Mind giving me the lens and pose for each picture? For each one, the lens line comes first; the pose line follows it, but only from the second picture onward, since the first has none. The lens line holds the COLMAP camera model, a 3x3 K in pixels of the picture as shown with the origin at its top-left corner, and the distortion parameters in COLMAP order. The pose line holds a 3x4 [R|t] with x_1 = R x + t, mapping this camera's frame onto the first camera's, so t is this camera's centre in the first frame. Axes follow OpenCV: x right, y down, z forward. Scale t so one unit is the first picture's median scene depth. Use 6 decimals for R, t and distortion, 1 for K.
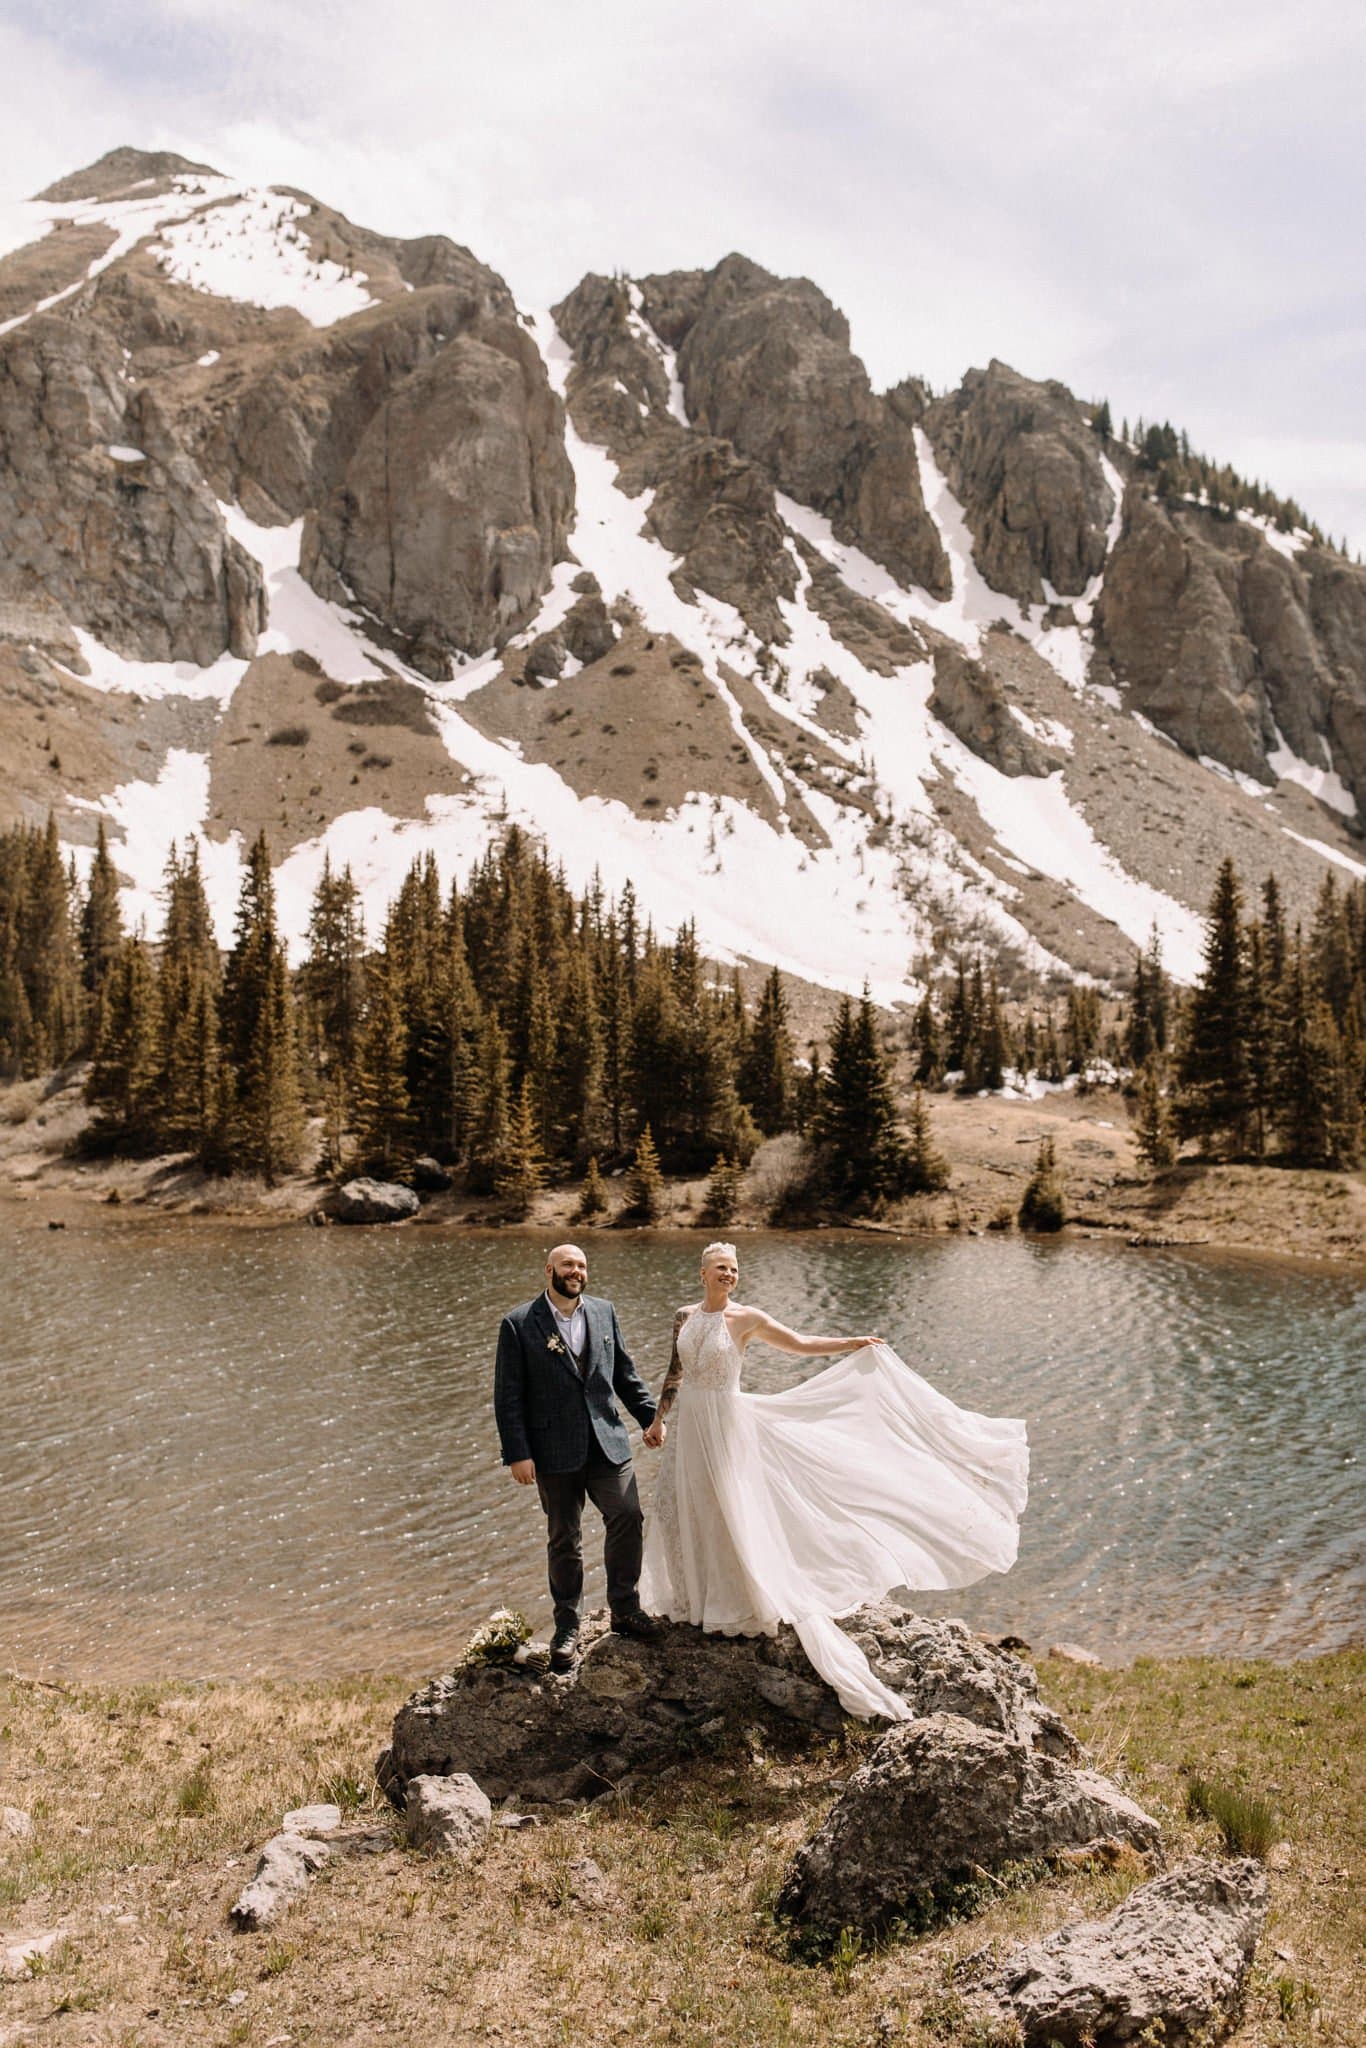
lens RADIAL K [[1907.7, 0, 711.8], [0, 1907.7, 961.8], [0, 0, 1]] dist [0.008664, -0.014683]
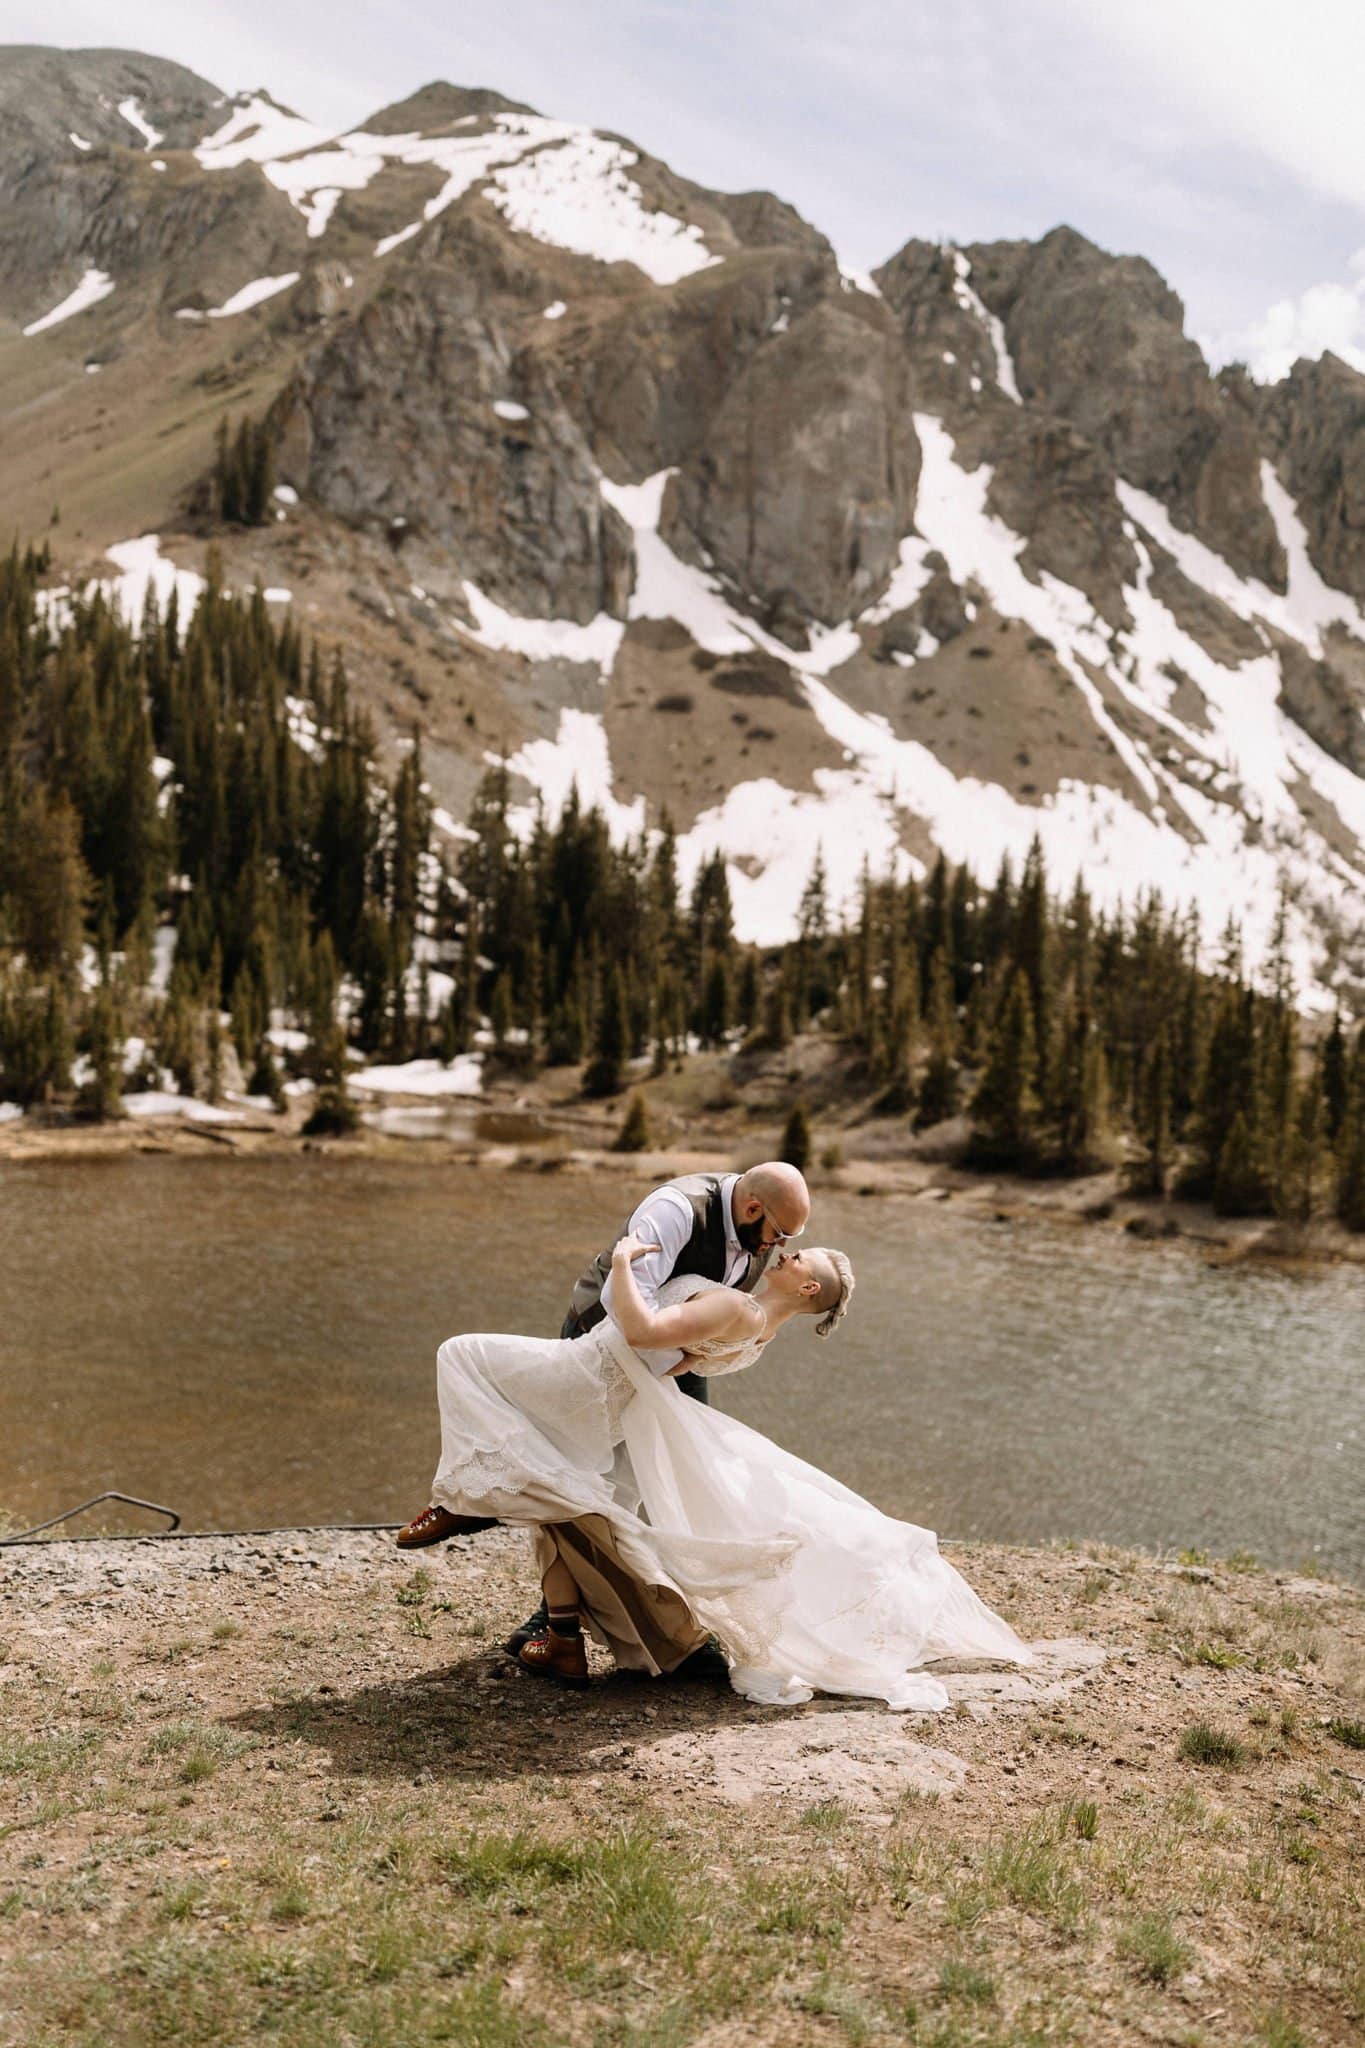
lens RADIAL K [[1897.6, 0, 757.9], [0, 1897.6, 1022.2], [0, 0, 1]] dist [0.005913, -0.003797]
pose [[0.997835, 0.061306, -0.023816, -0.129137], [-0.059719, 0.996259, 0.062465, -0.012419], [0.027557, -0.060907, 0.997763, -0.023596]]
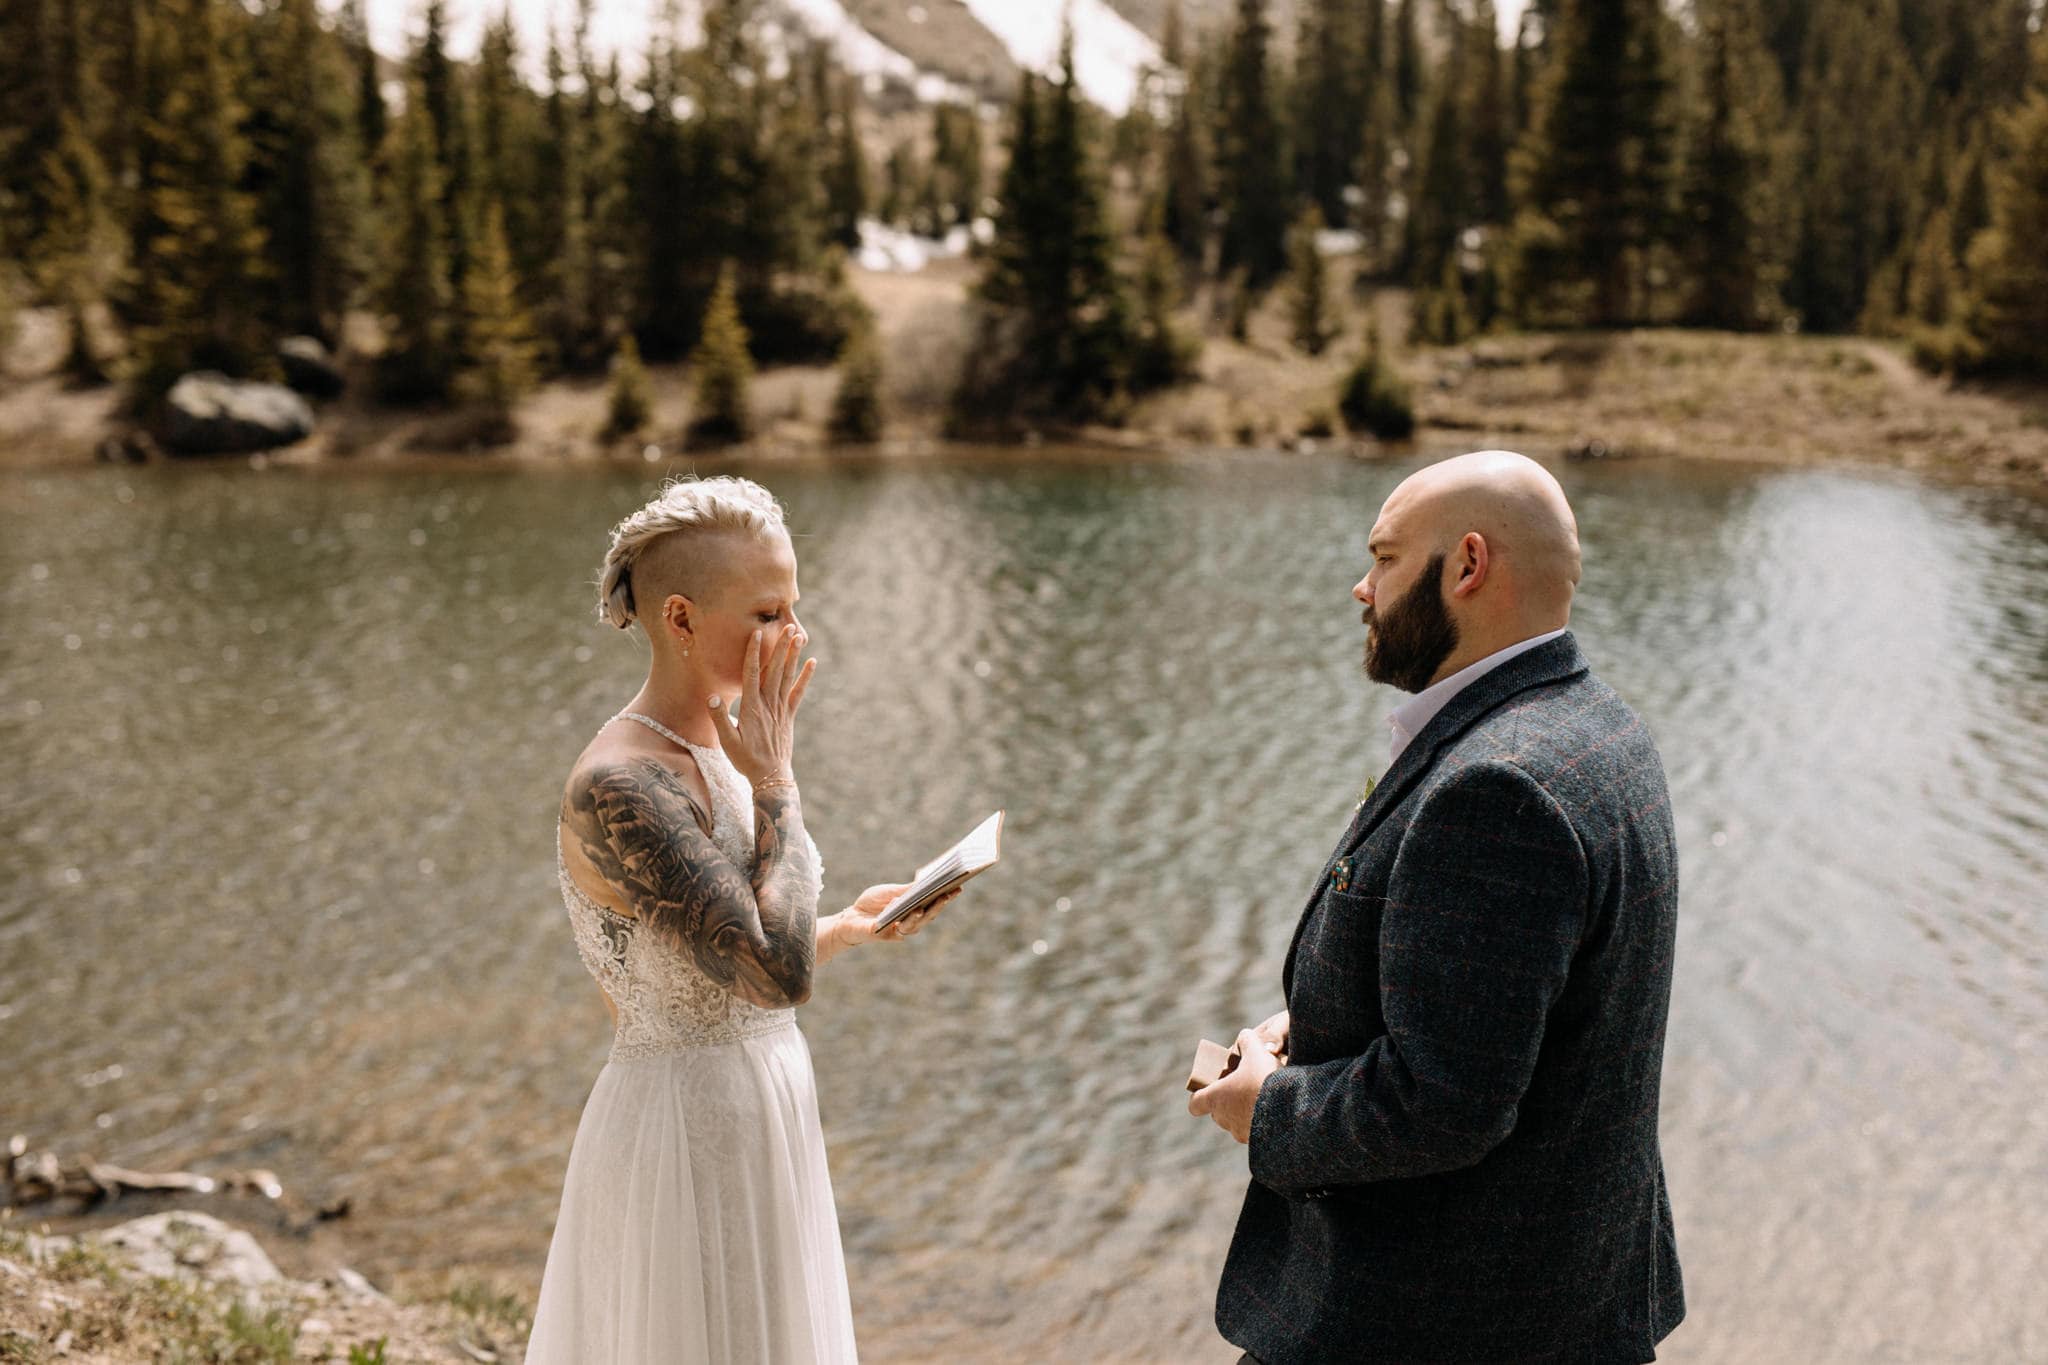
lens RADIAL K [[2807.2, 0, 1051.5], [0, 2807.2, 684.4], [0, 0, 1]] dist [-0.004407, 0.043839]
pose [[0.957288, -0.046926, 0.285303, -0.041051], [-0.014593, 0.977643, 0.209766, 0.005482], [-0.288768, -0.204970, 0.935201, 0.029710]]
